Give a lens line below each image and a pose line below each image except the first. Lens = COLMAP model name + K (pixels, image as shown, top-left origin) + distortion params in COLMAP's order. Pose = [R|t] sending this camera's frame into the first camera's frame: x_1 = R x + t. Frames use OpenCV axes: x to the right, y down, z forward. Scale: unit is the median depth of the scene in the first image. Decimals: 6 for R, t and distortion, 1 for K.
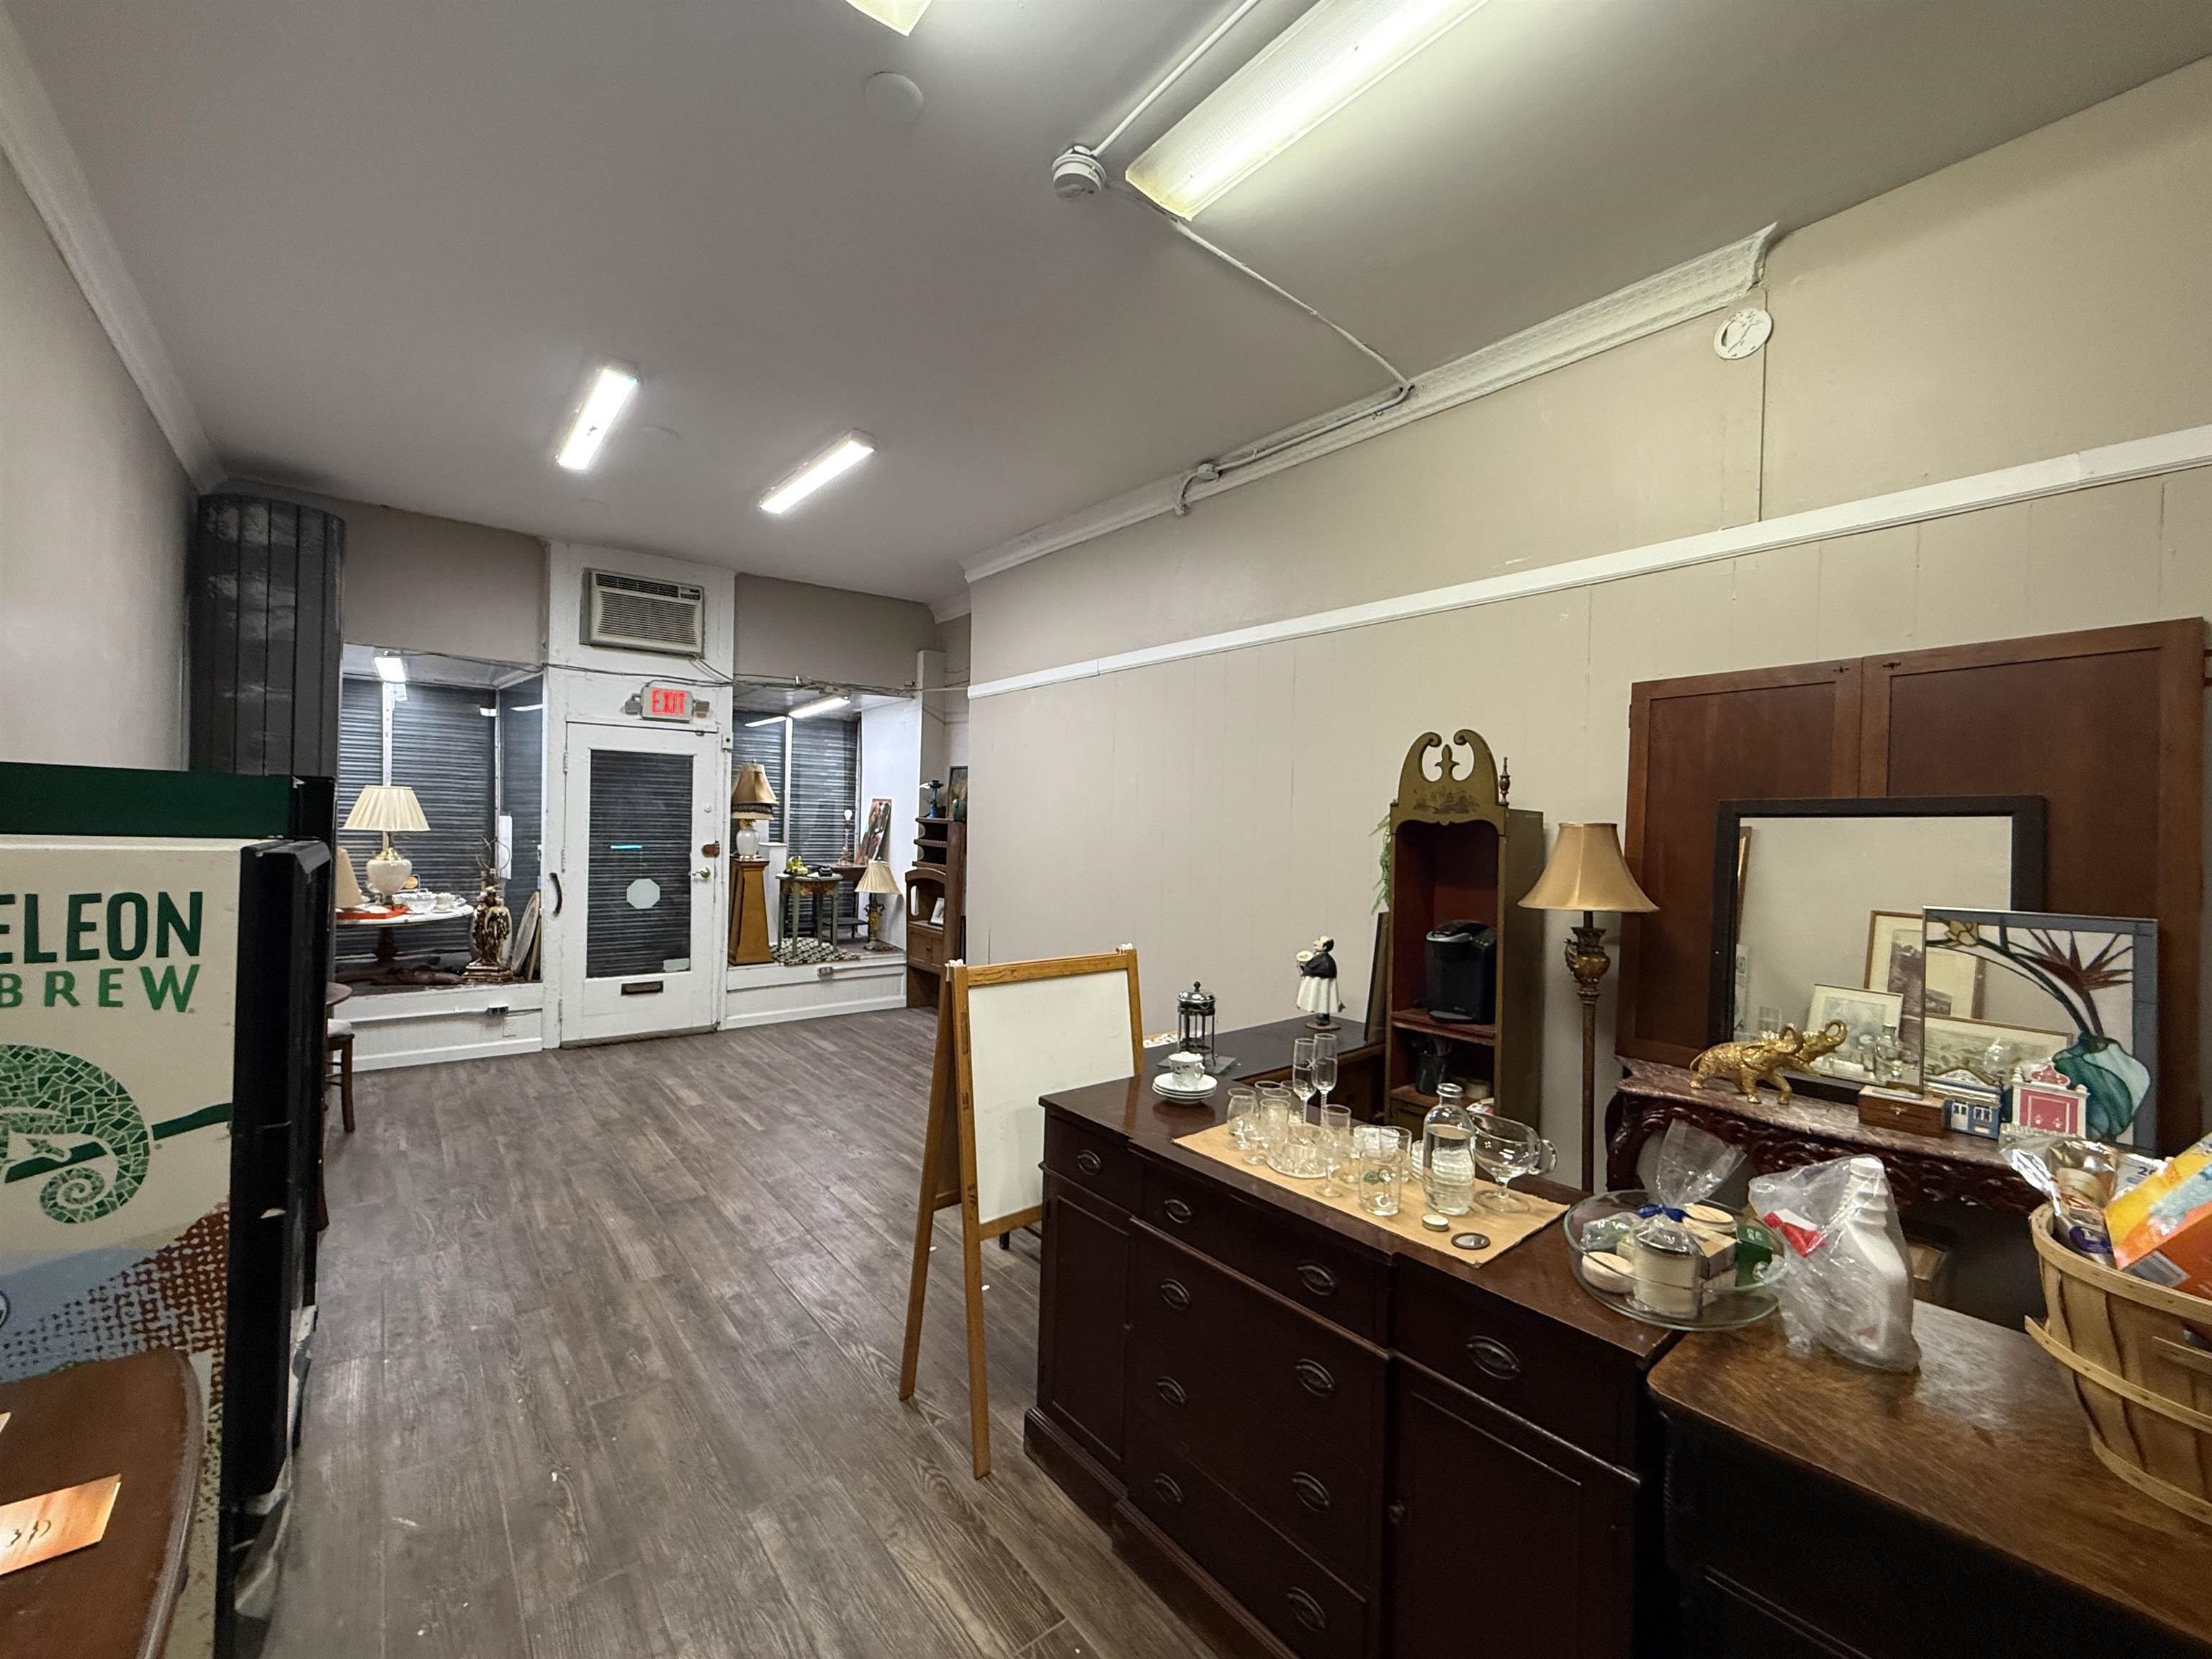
lens RADIAL K [[882.7, 0, 1102.7], [0, 882.7, 825.5], [0, 0, 1]] dist [-0.002077, 0.000419]
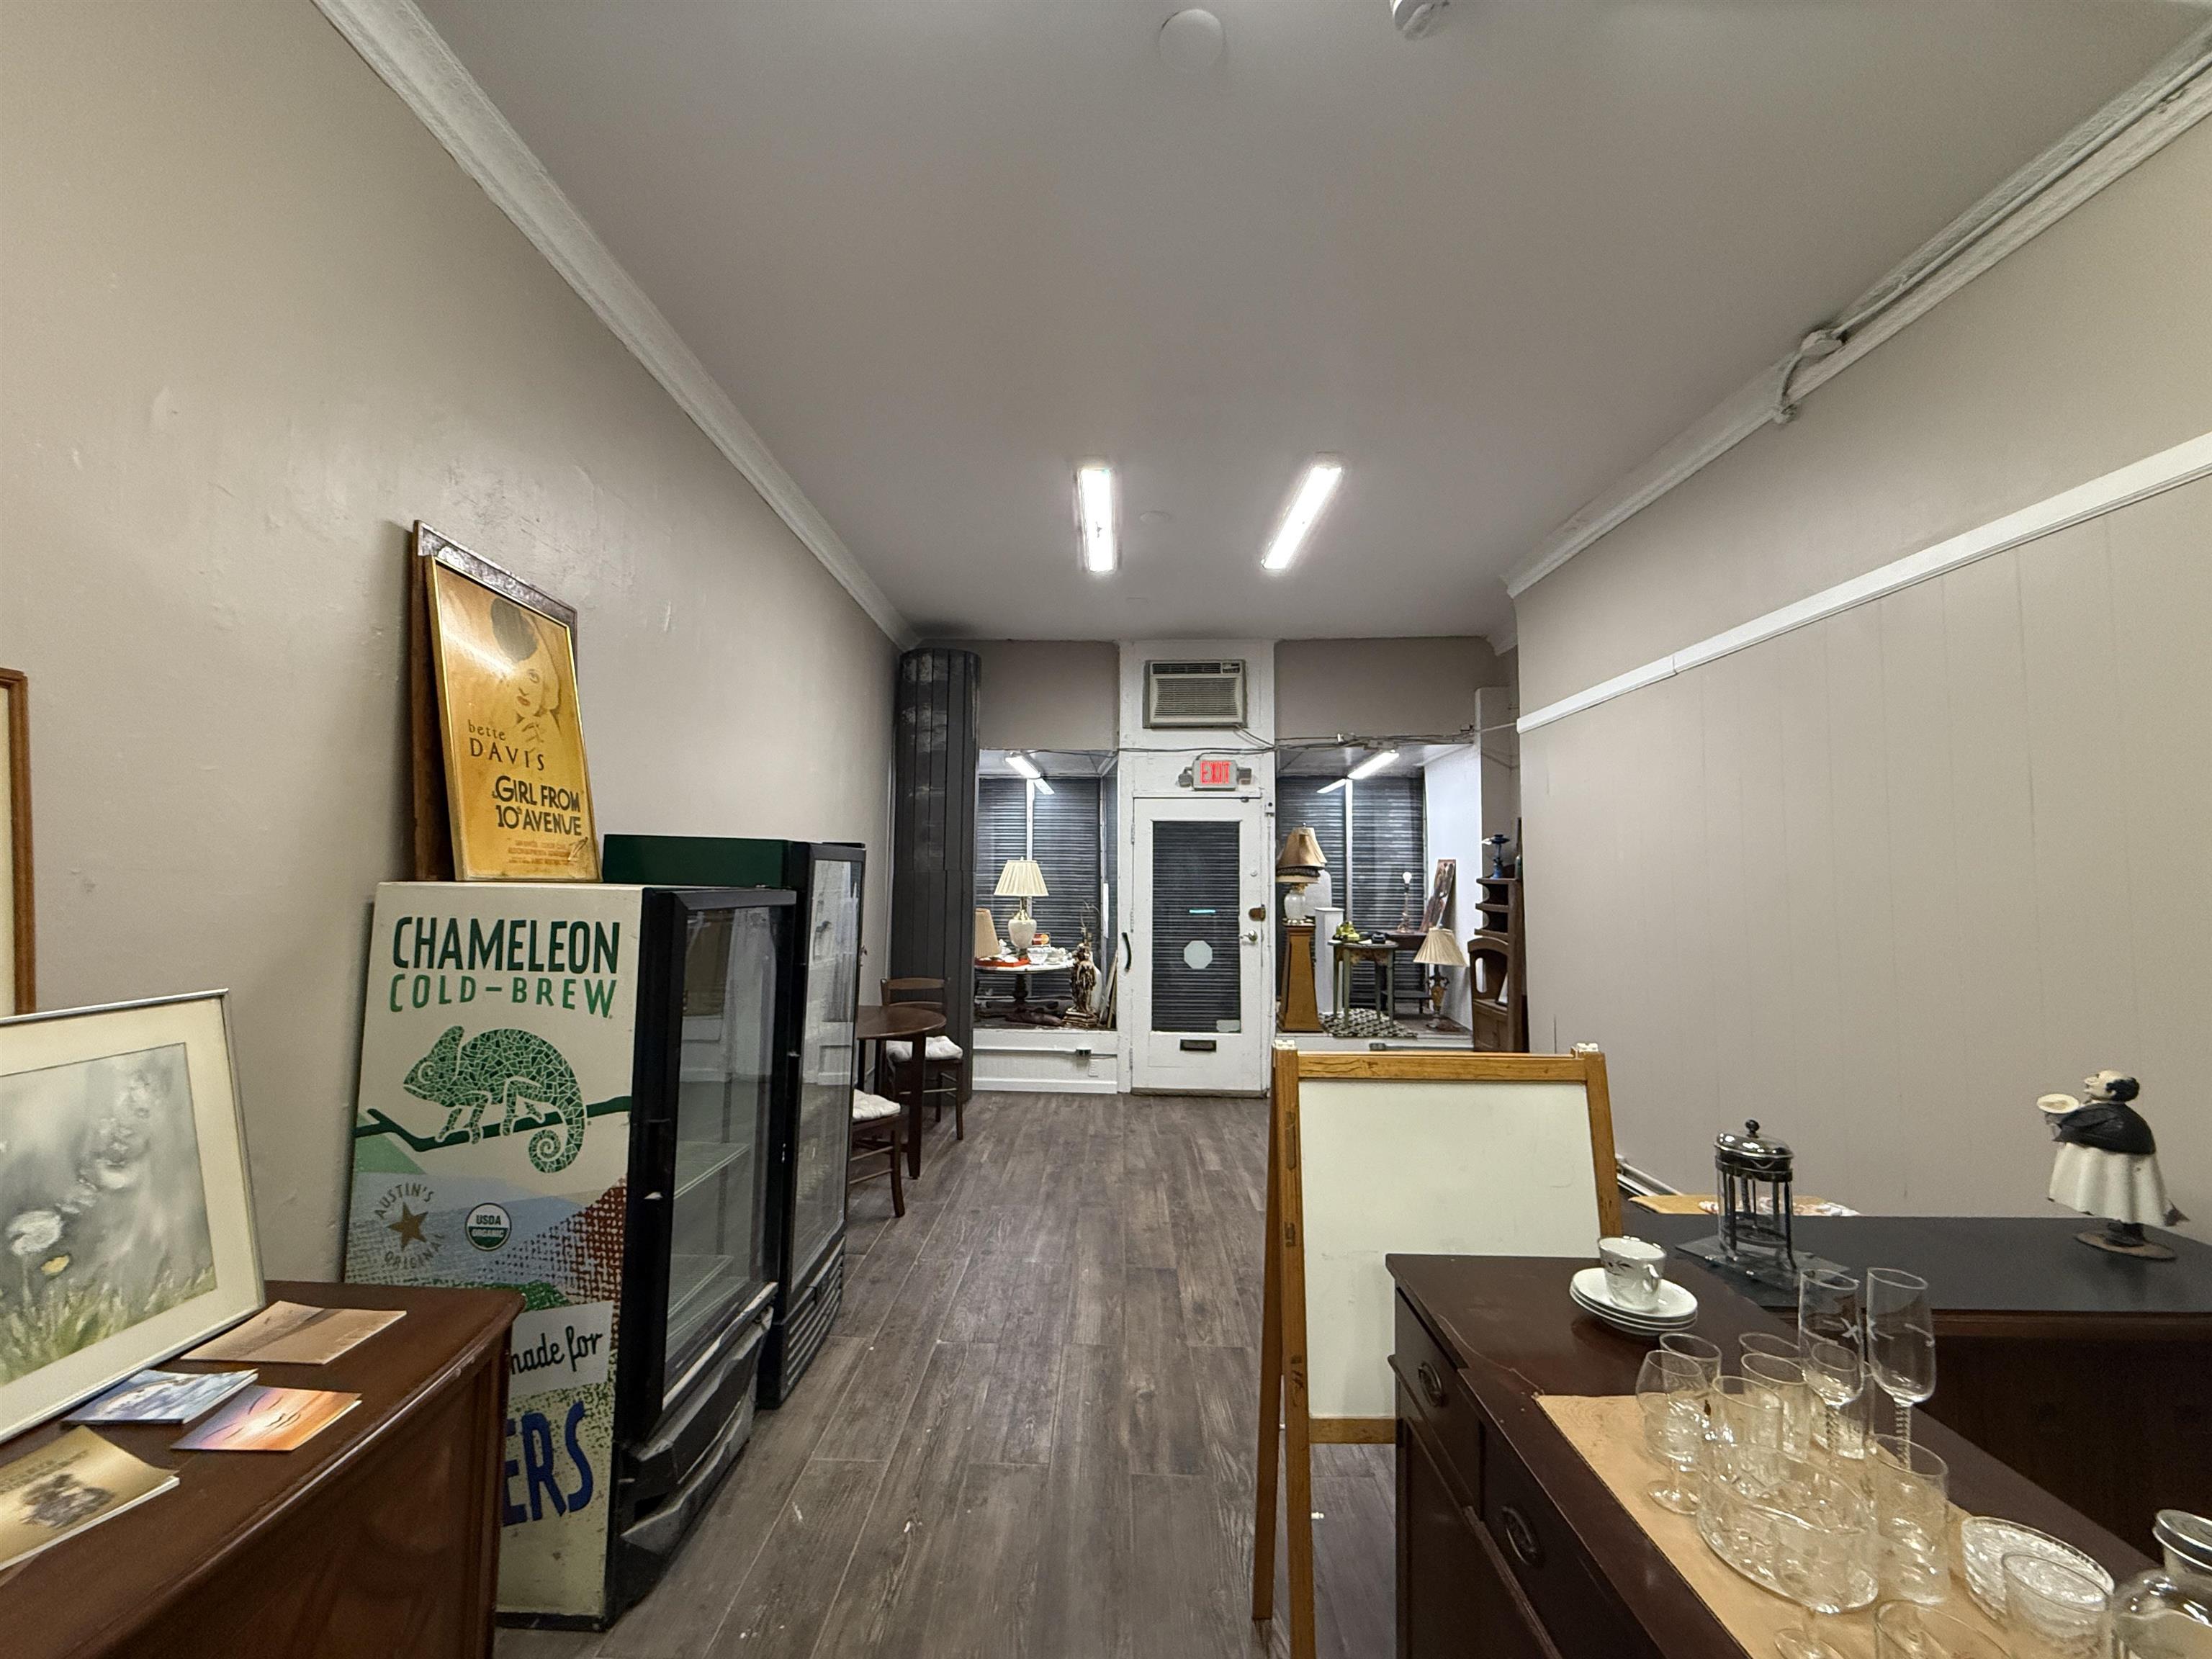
lens RADIAL K [[882.7, 0, 1100.6], [0, 882.7, 827.0], [0, 0, 1]] dist [-0.002077, 0.000419]
pose [[0.763316, -0.057715, -0.643442, 0.089584], [0.006037, 0.996595, -0.082230, 0.012871], [0.645997, 0.058883, 0.761066, 0.129678]]
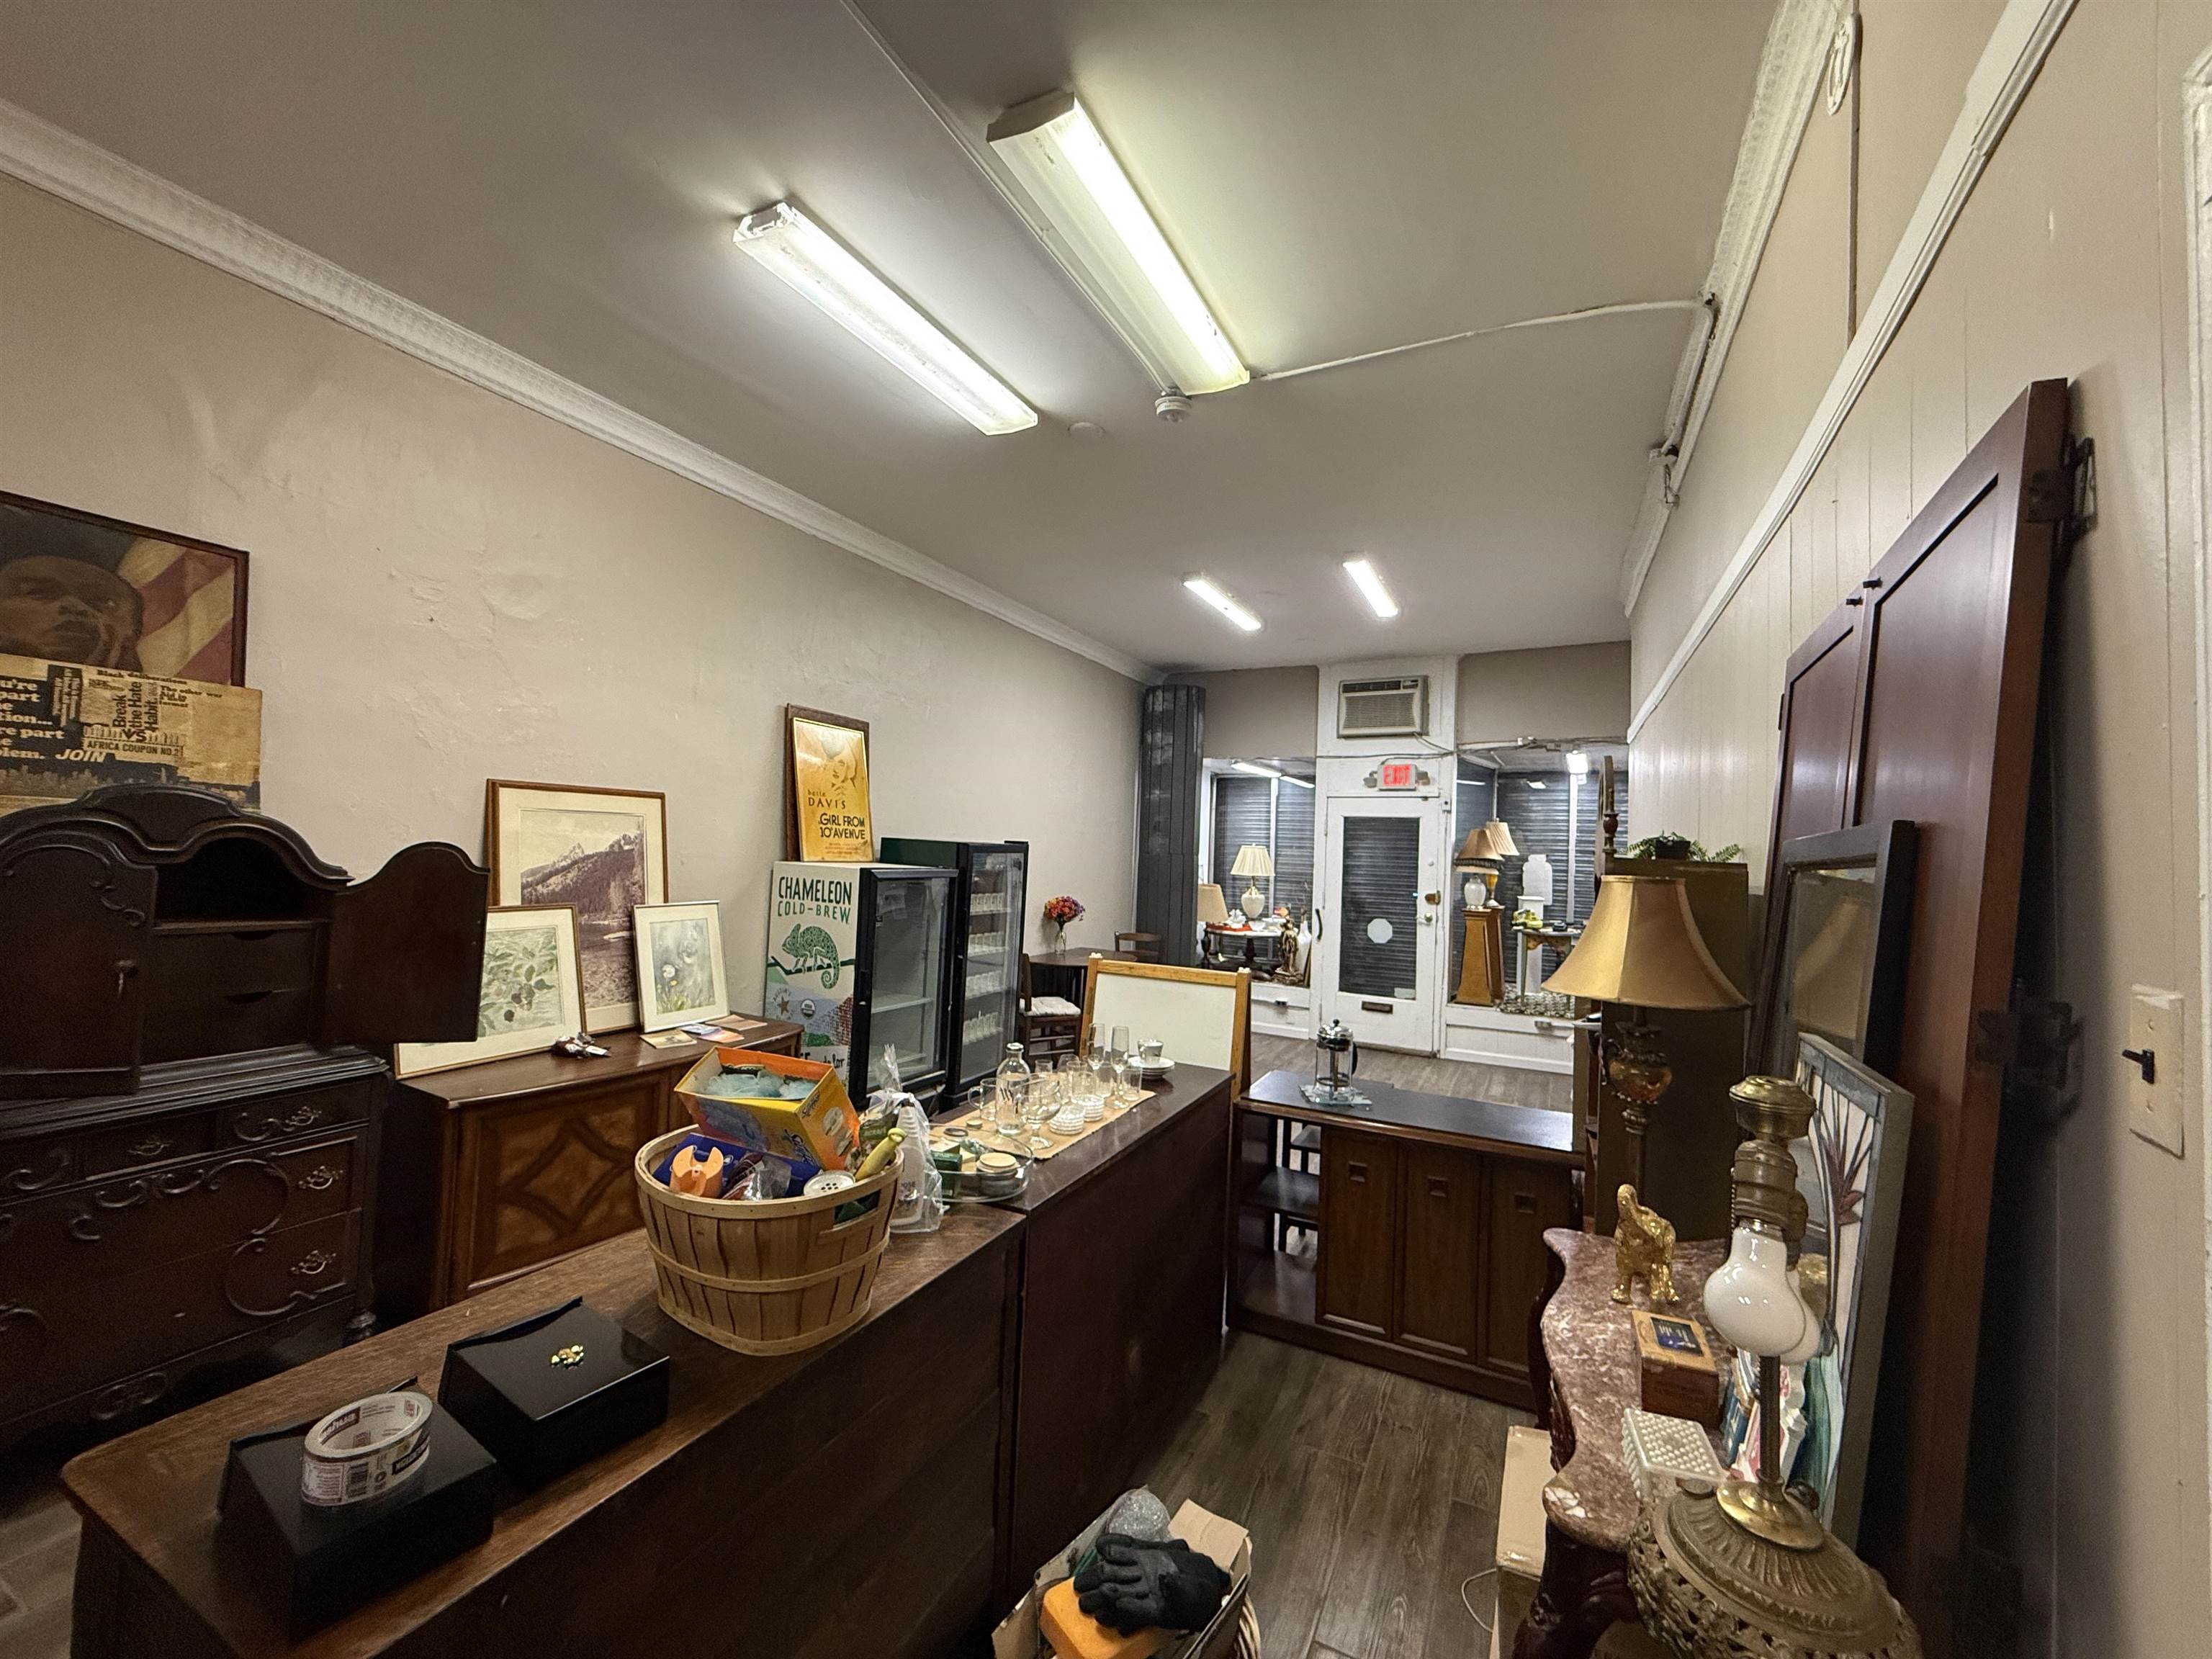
lens RADIAL K [[882.7, 0, 1103.0], [0, 882.7, 827.6], [0, 0, 1]] dist [-0.002077, 0.000419]
pose [[0.402763, -0.031406, -0.914765, 0.529892], [-0.028760, 0.998483, -0.046942, 0.002161], [0.914852, 0.045215, 0.401249, 0.160642]]
